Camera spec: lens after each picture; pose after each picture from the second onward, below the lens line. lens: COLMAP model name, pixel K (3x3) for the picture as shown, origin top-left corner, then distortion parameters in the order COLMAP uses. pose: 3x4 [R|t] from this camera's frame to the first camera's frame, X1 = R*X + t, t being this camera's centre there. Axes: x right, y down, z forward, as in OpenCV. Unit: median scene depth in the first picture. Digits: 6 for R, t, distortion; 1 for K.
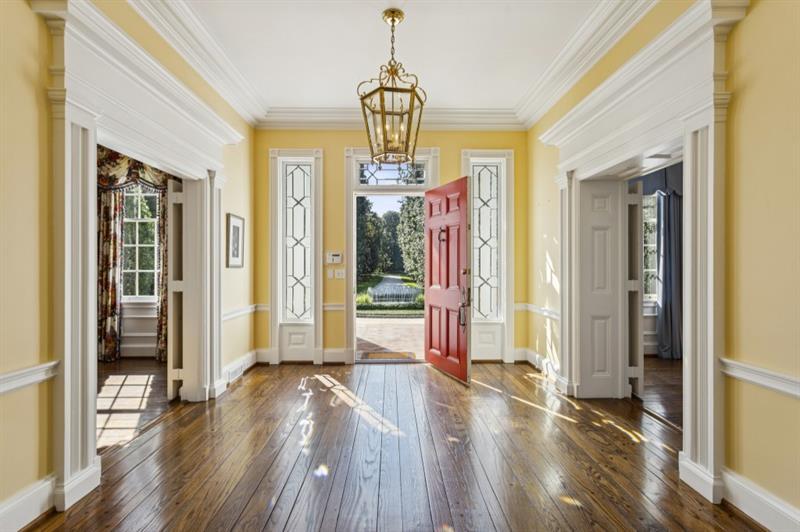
lens RADIAL K [[372.8, 0, 403.9], [0, 372.8, 266.7], [0, 0, 1]] dist [0.001400, 0.000357]
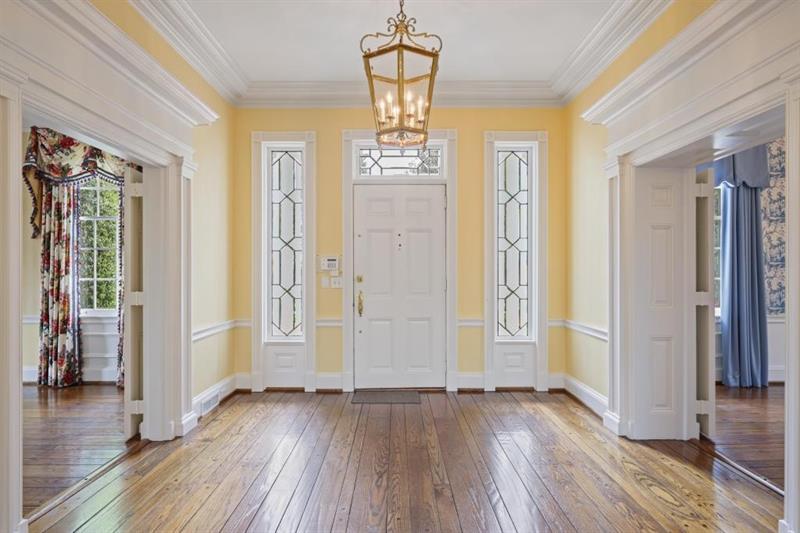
lens RADIAL K [[398.3, 0, 394.9], [0, 398.3, 273.9], [0, 0, 1]] dist [-0.058361, 0.000123]
pose [[0.999305, 0.001215, -0.037250, -0.012342], [-0.001010, 0.999984, 0.005535, -0.006143], [0.037256, -0.005493, 0.999291, 0.165842]]
